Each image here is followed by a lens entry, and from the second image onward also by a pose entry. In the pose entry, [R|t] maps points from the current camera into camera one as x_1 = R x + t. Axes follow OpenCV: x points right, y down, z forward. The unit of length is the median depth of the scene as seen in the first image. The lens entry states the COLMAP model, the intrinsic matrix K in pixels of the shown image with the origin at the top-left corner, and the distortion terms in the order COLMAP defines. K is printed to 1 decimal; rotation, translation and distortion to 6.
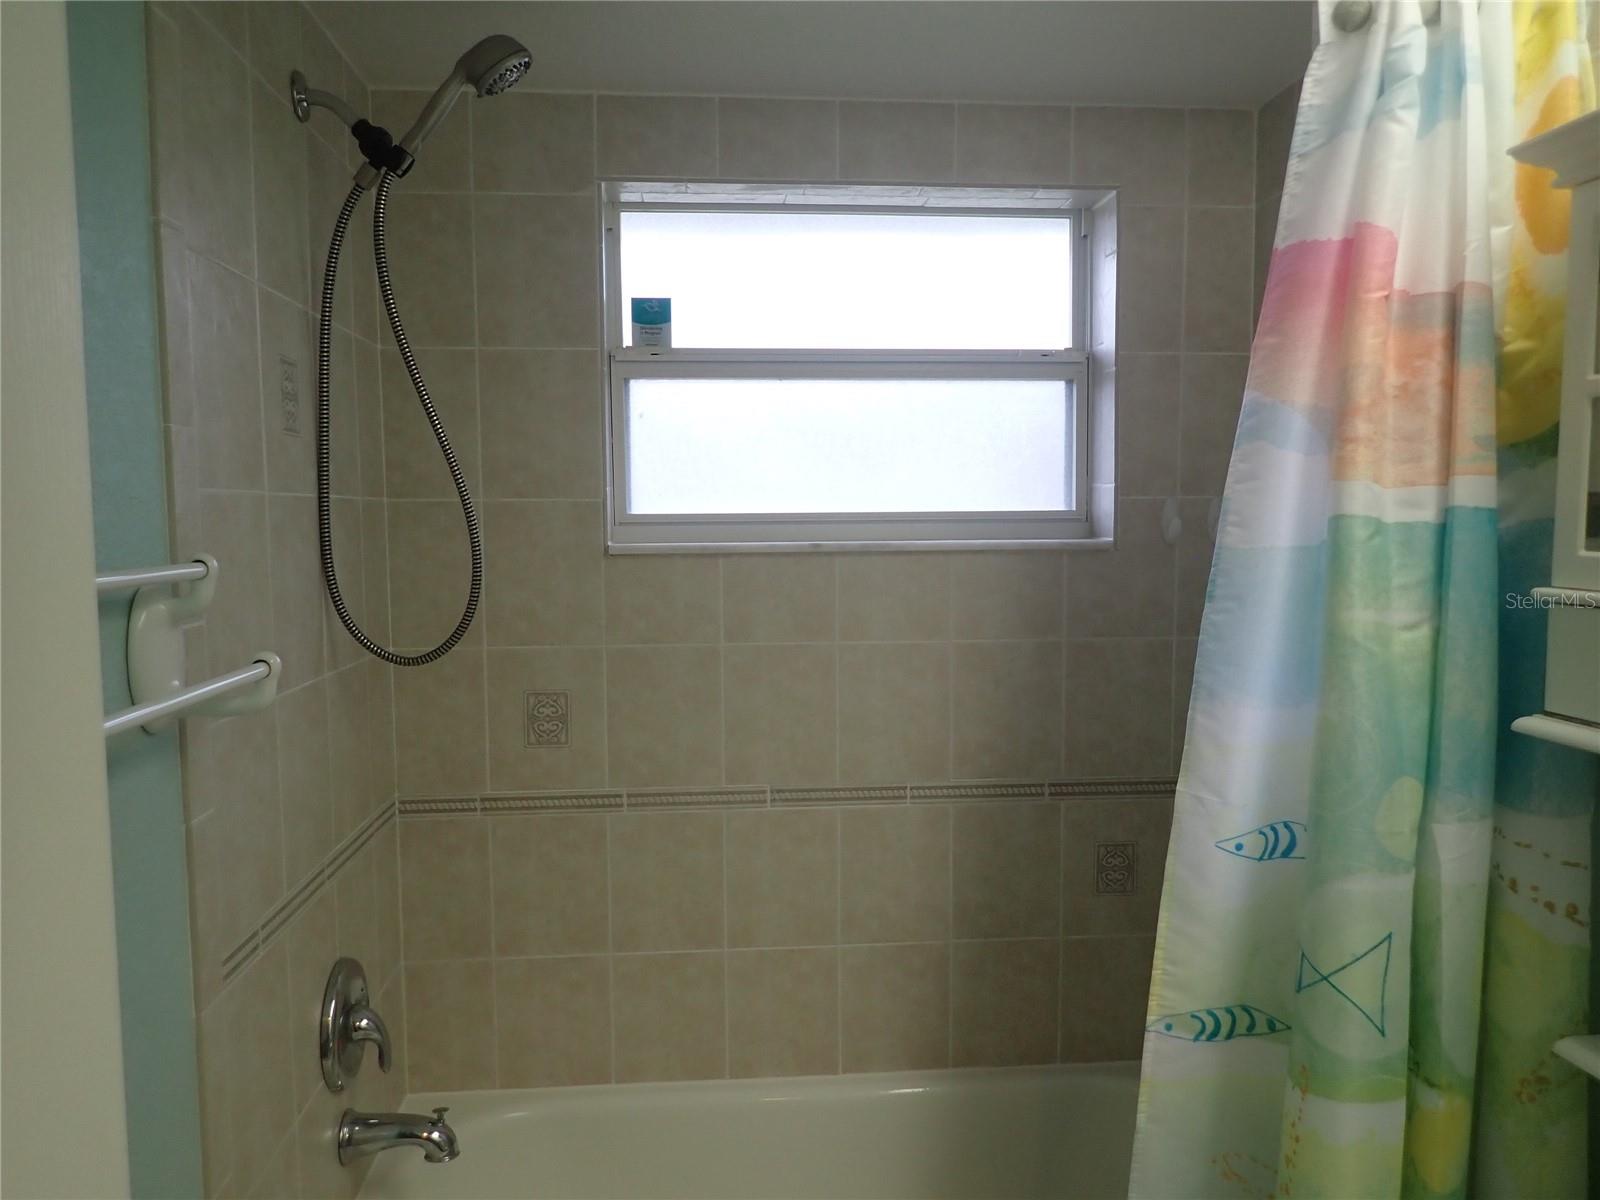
lens RADIAL K [[1184.7, 0, 801.7], [0, 1184.7, 601.5], [0, 0, 1]] dist [0.001365, 0.000693]
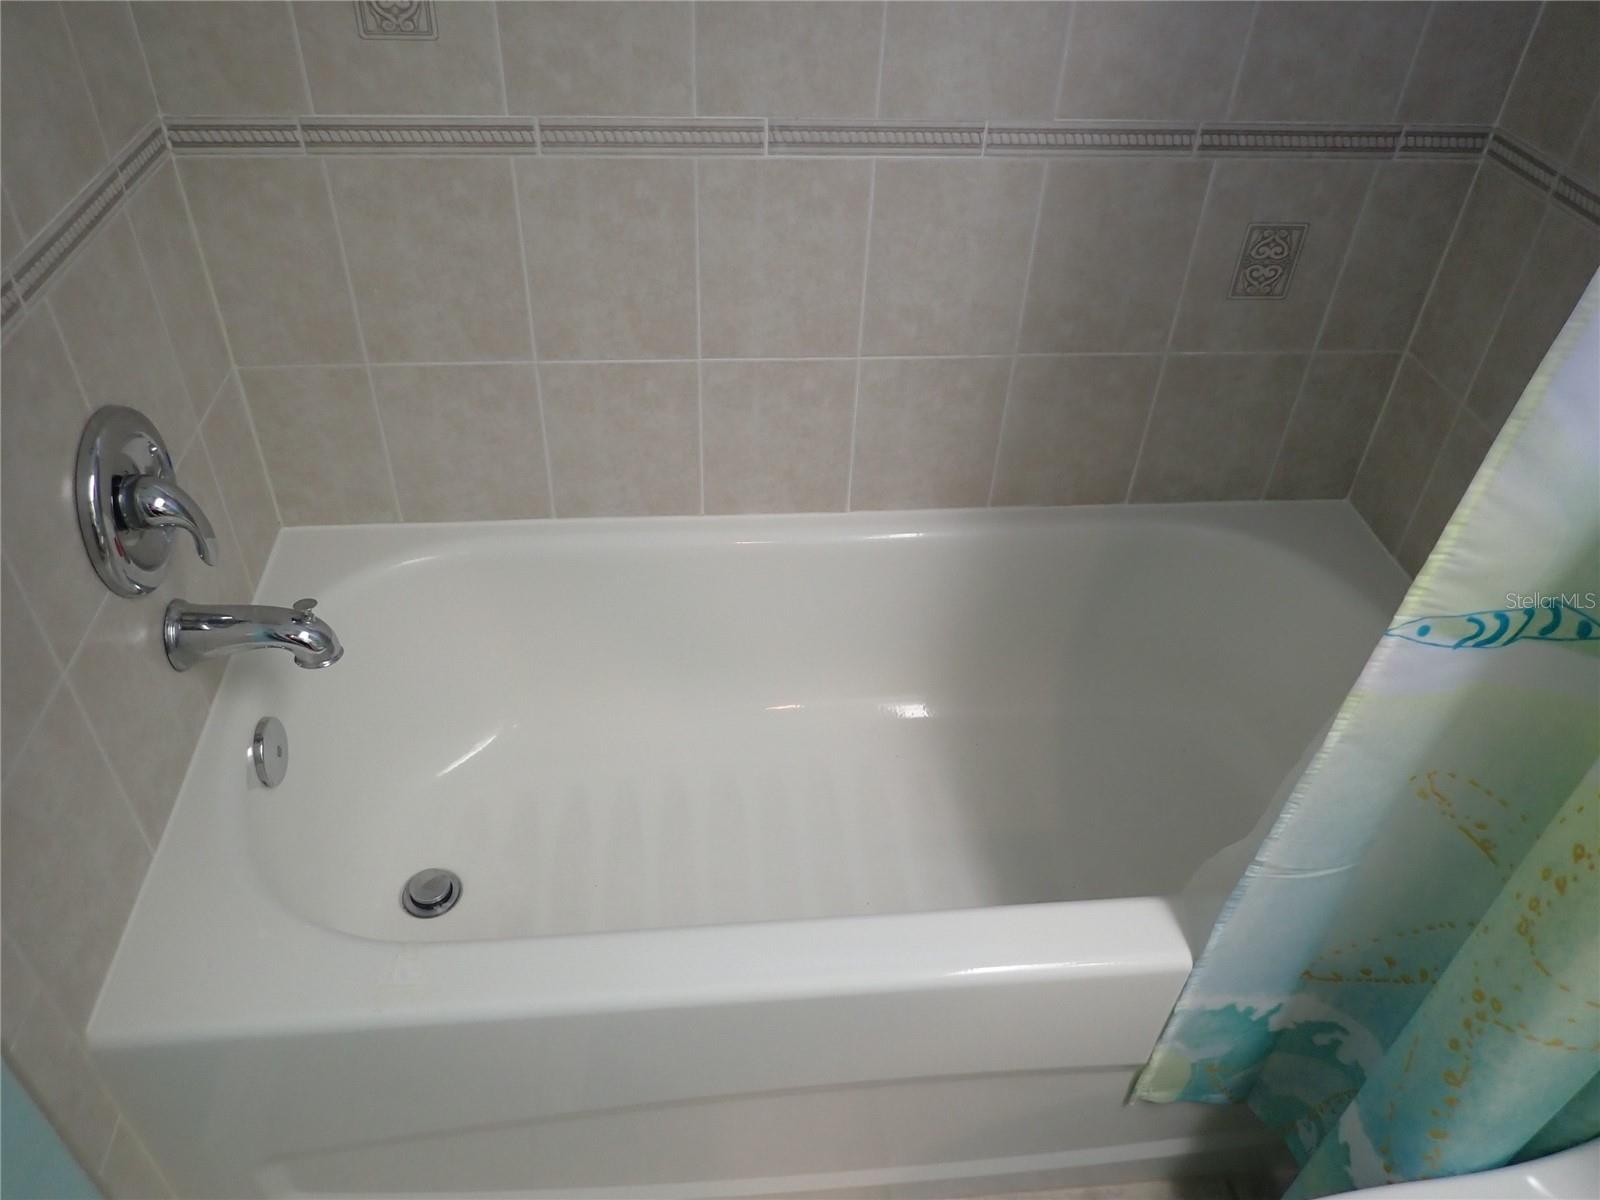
lens RADIAL K [[1175.2, 0, 795.7], [0, 1175.2, 598.5], [0, 0, 1]] dist [-0.000417, -0.005159]
pose [[0.999048, 0.026599, 0.034572, -0.027513], [-0.041686, 0.815581, 0.577140, 0.003052], [-0.012845, -0.578032, 0.815913, 0.348212]]
